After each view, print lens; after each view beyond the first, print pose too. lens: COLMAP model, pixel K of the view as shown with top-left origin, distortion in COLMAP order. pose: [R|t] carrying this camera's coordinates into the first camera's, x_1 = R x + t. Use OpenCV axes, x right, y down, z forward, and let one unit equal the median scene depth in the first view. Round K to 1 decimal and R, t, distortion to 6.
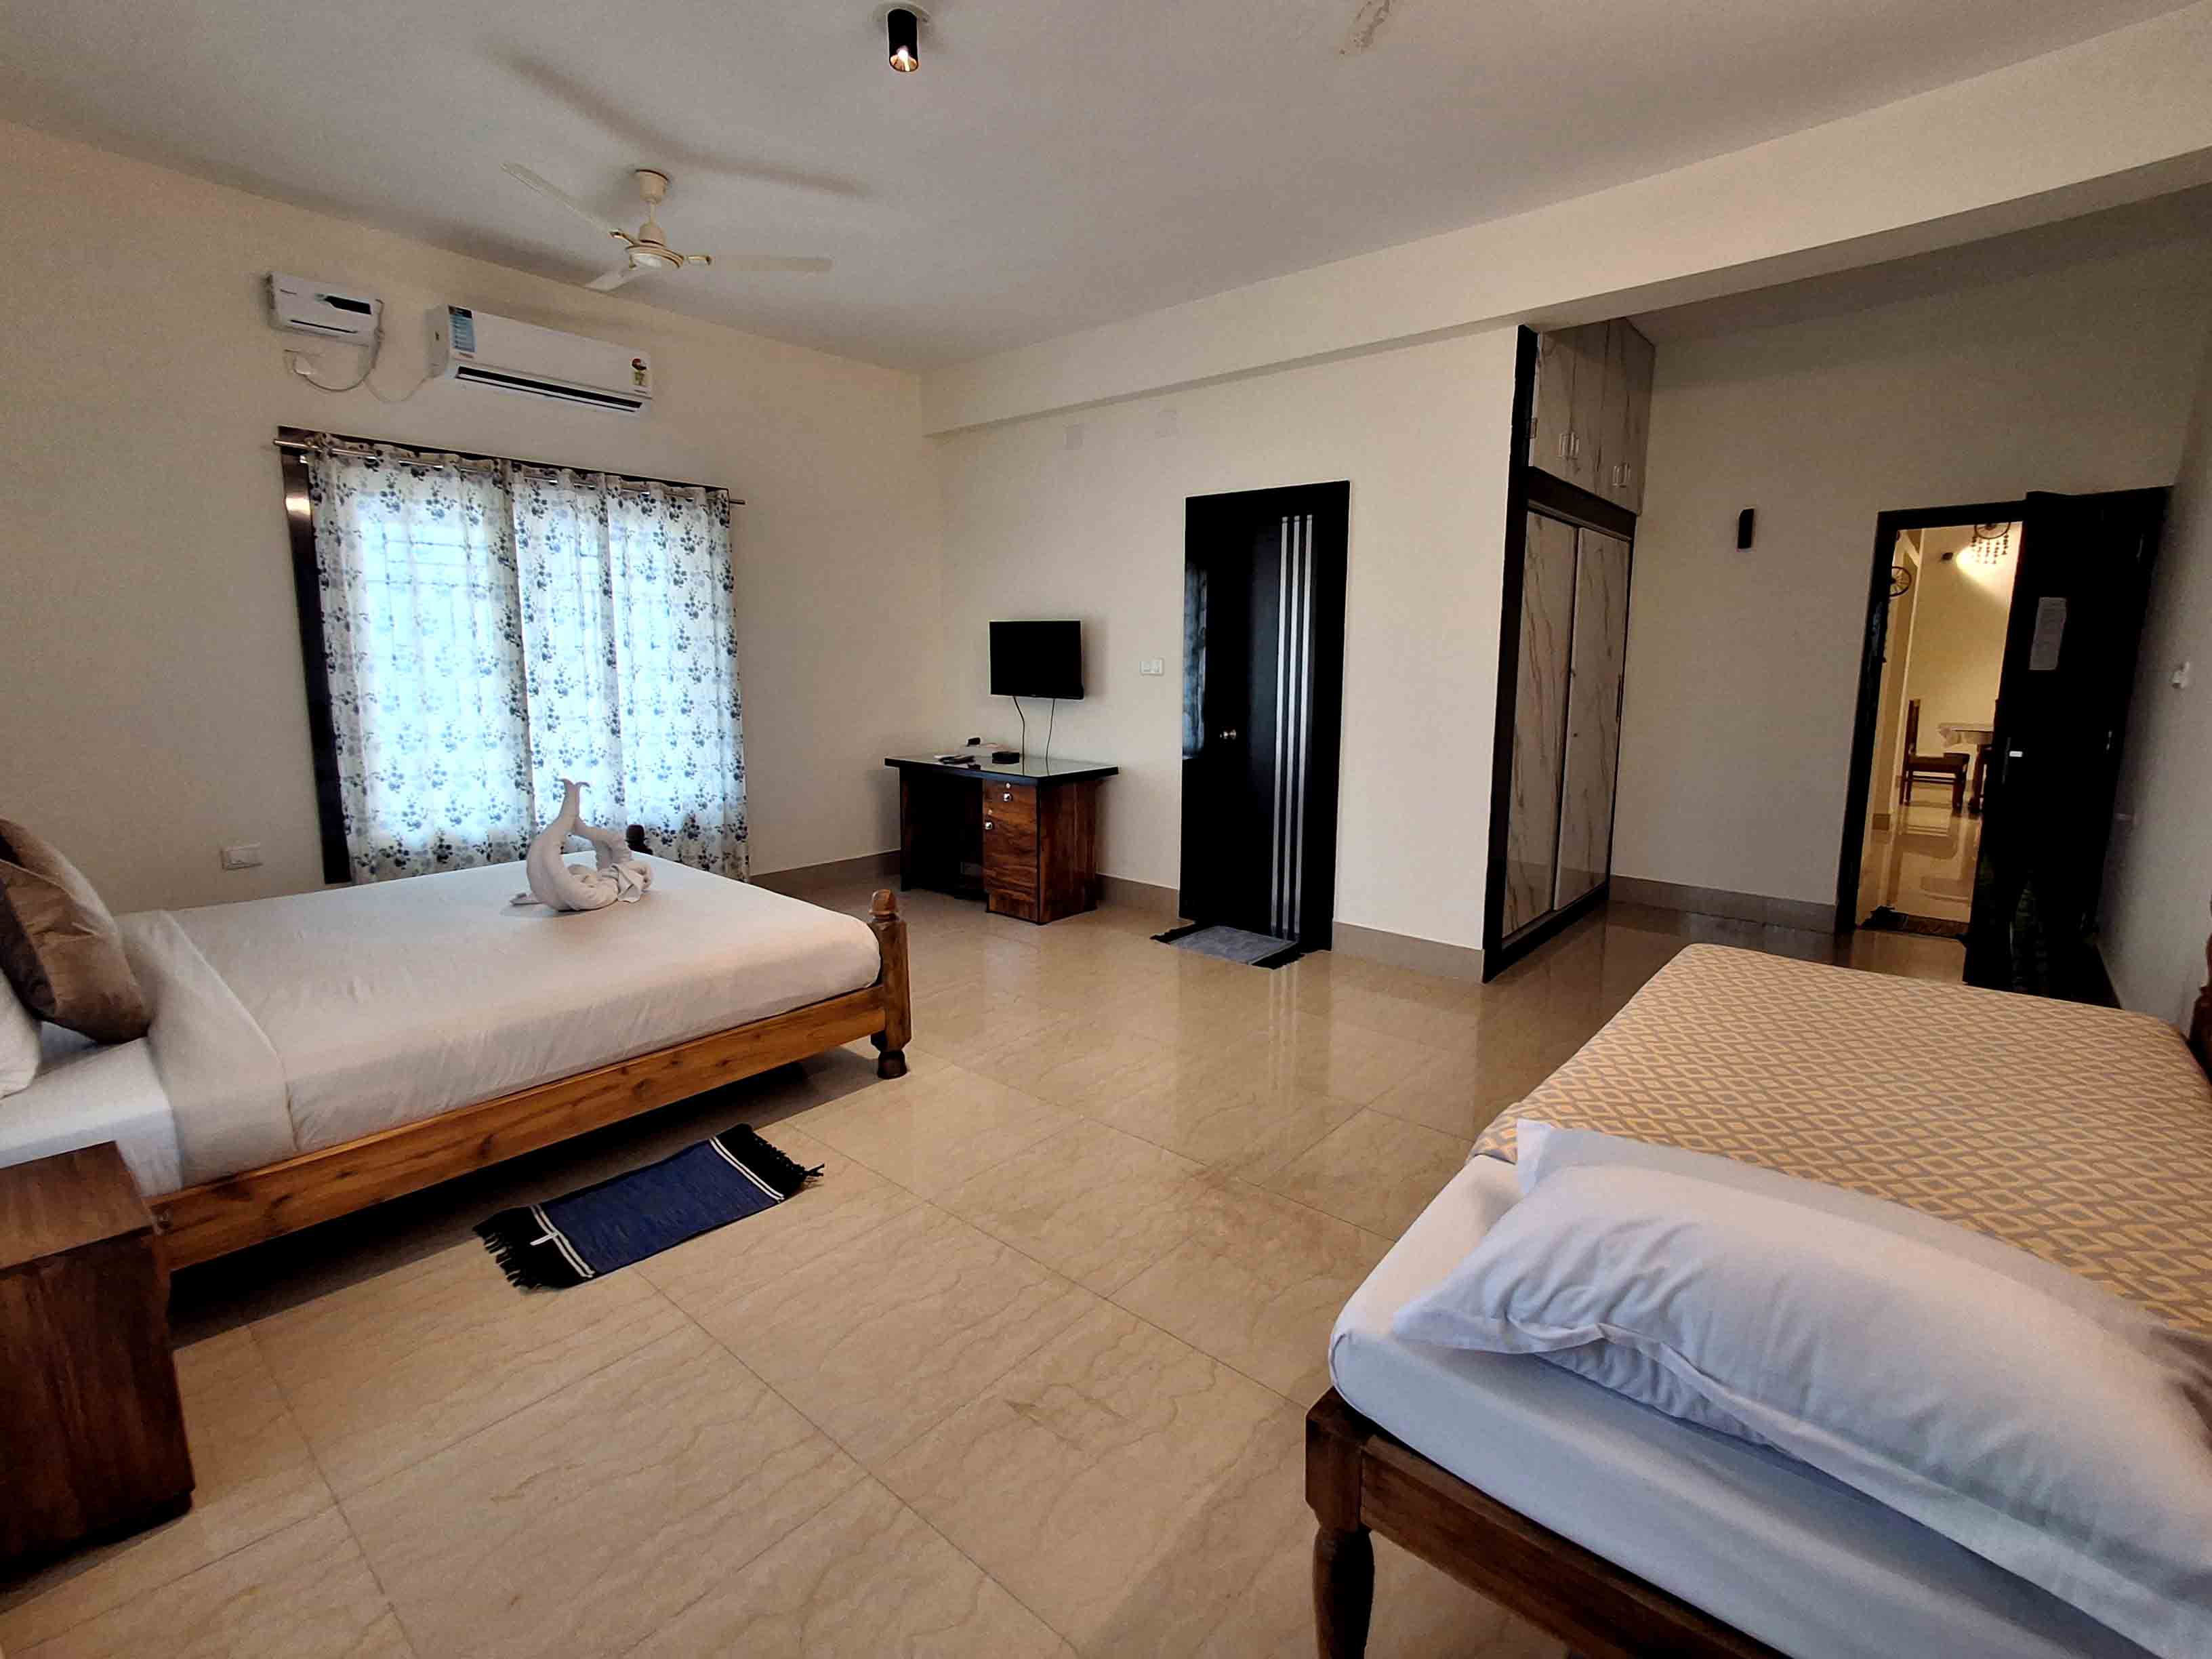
lens RADIAL K [[1025.0, 0, 1109.1], [0, 1025.0, 797.6], [0, 0, 1]] dist [-0.000075, -0.000050]
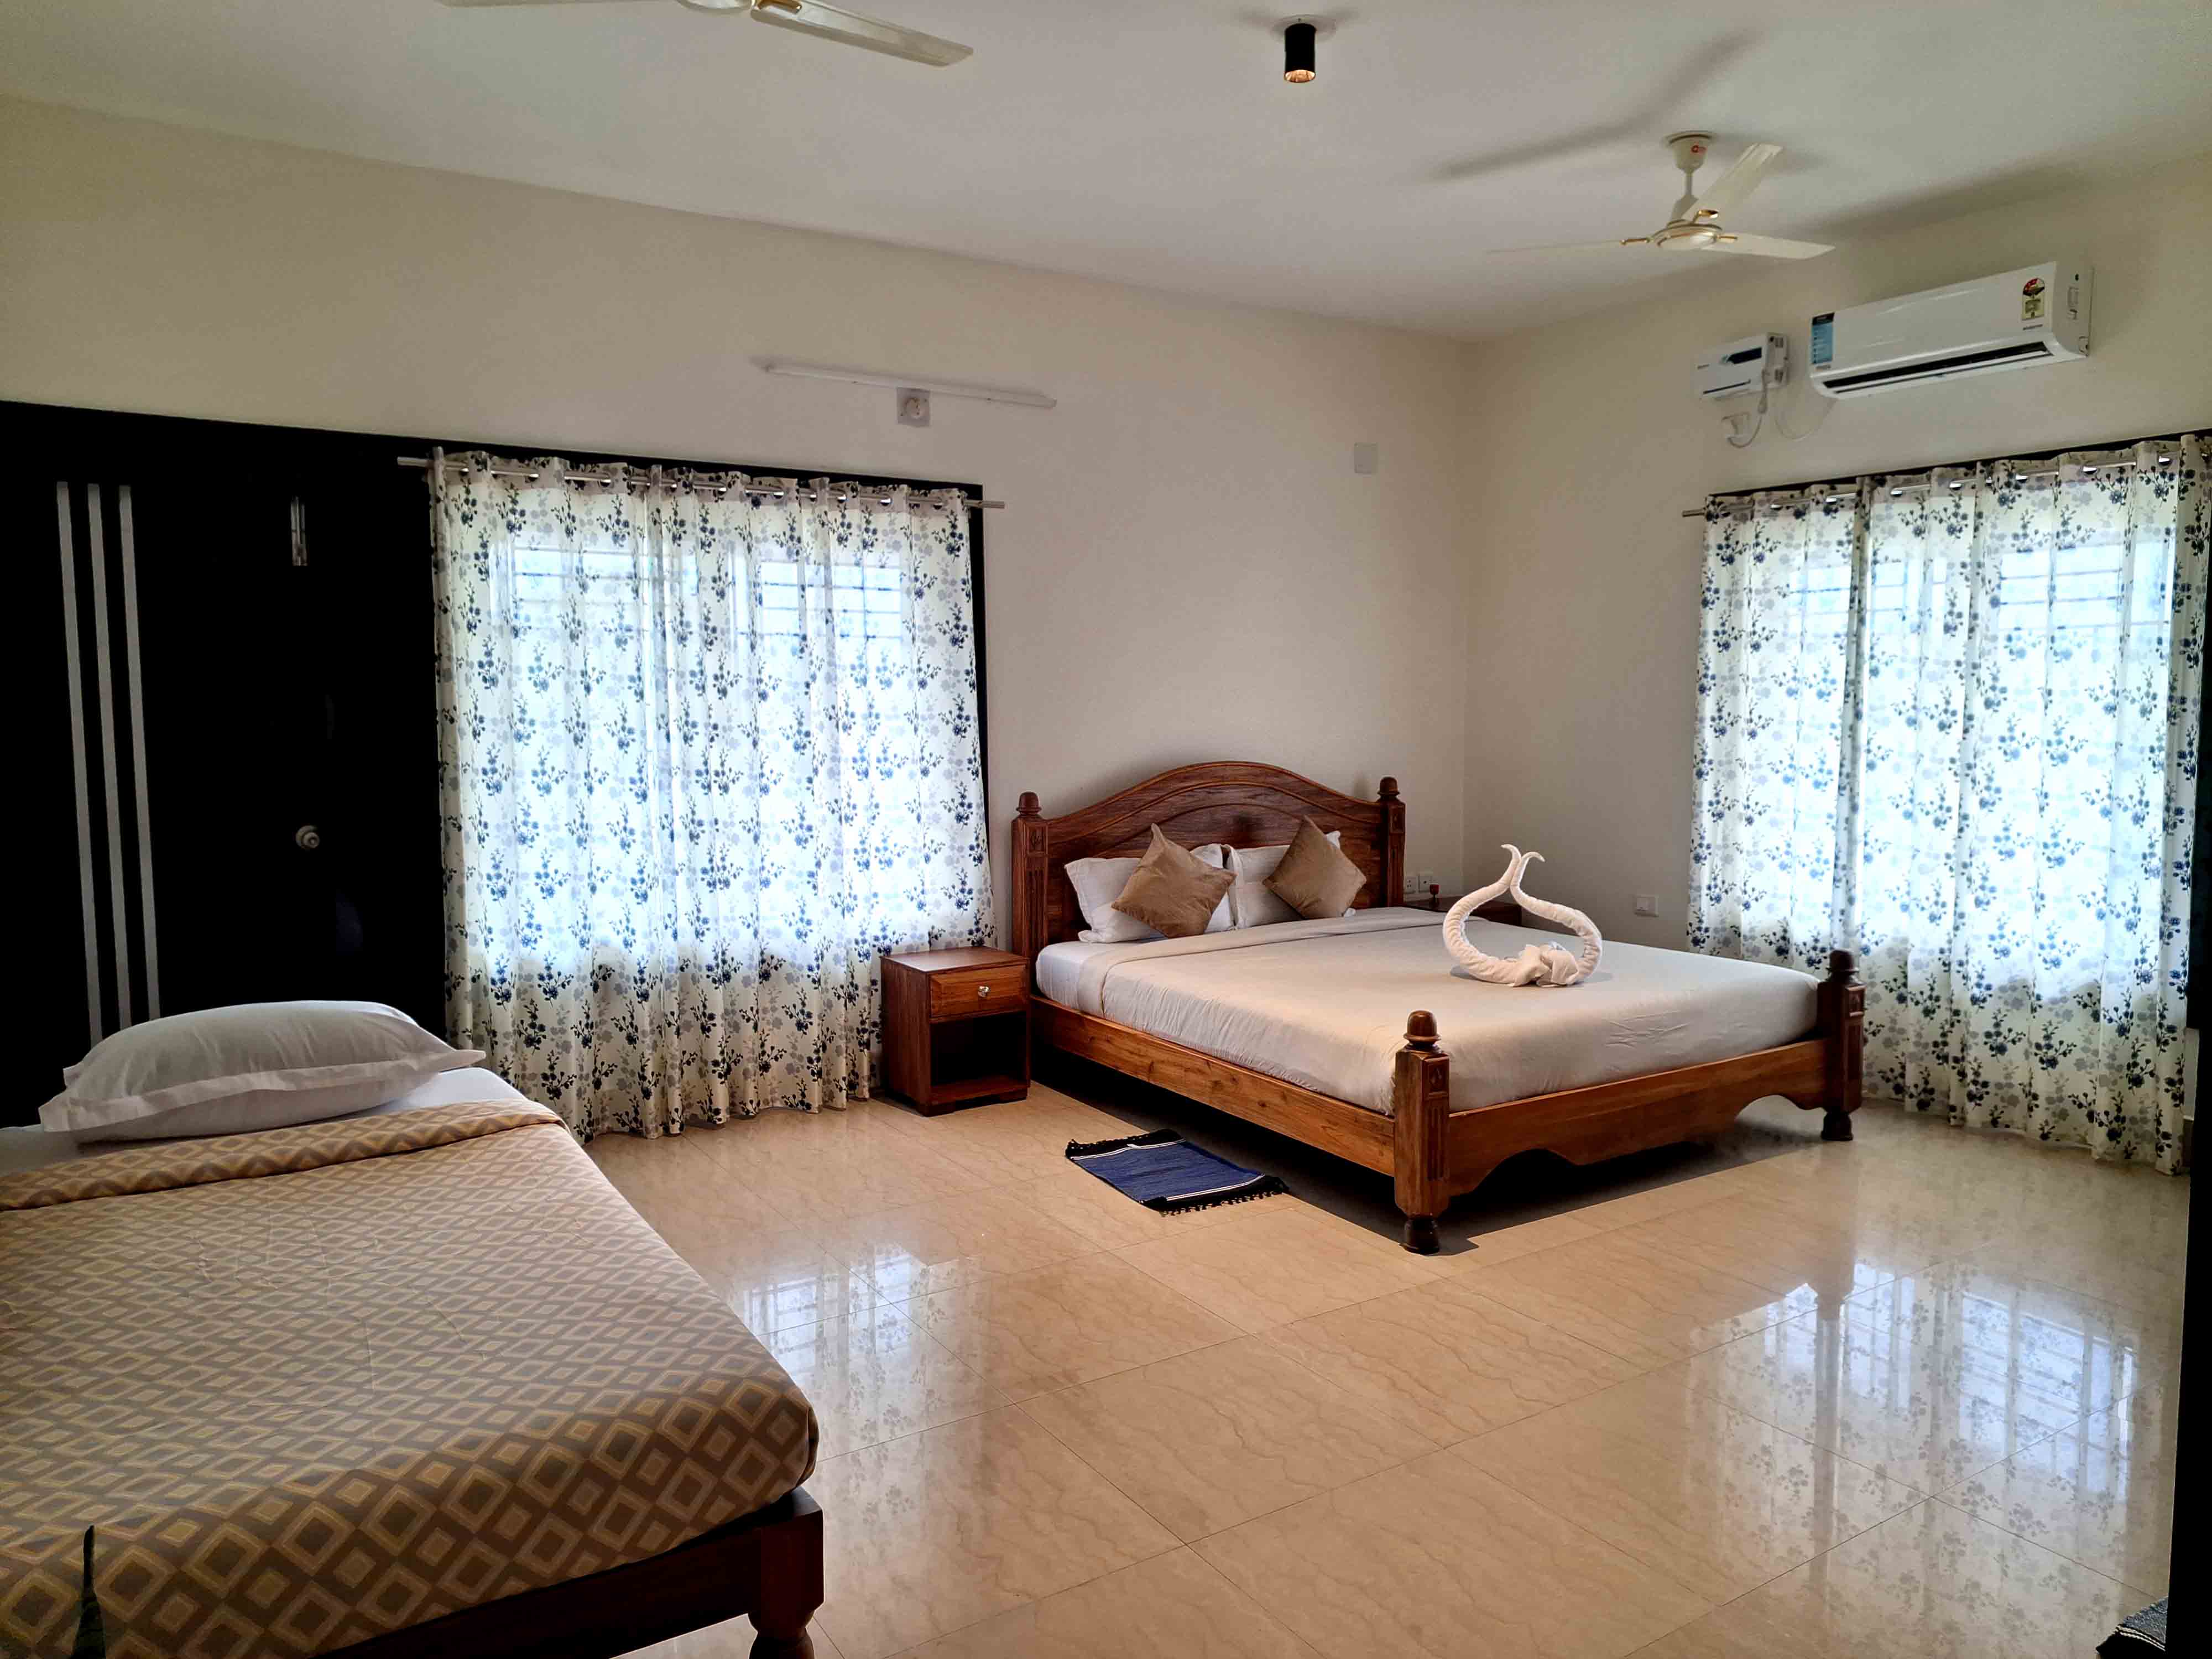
lens RADIAL K [[1478.0, 0, 1106.0], [0, 1478.0, 829.5], [0, 0, 1]] dist [0.003302, 0.001377]
pose [[-0.307000, 0.075671, -0.948696, 1.070418], [-0.134818, 0.983324, 0.122061, -0.177772], [0.942112, 0.165374, -0.291678, 1.229672]]
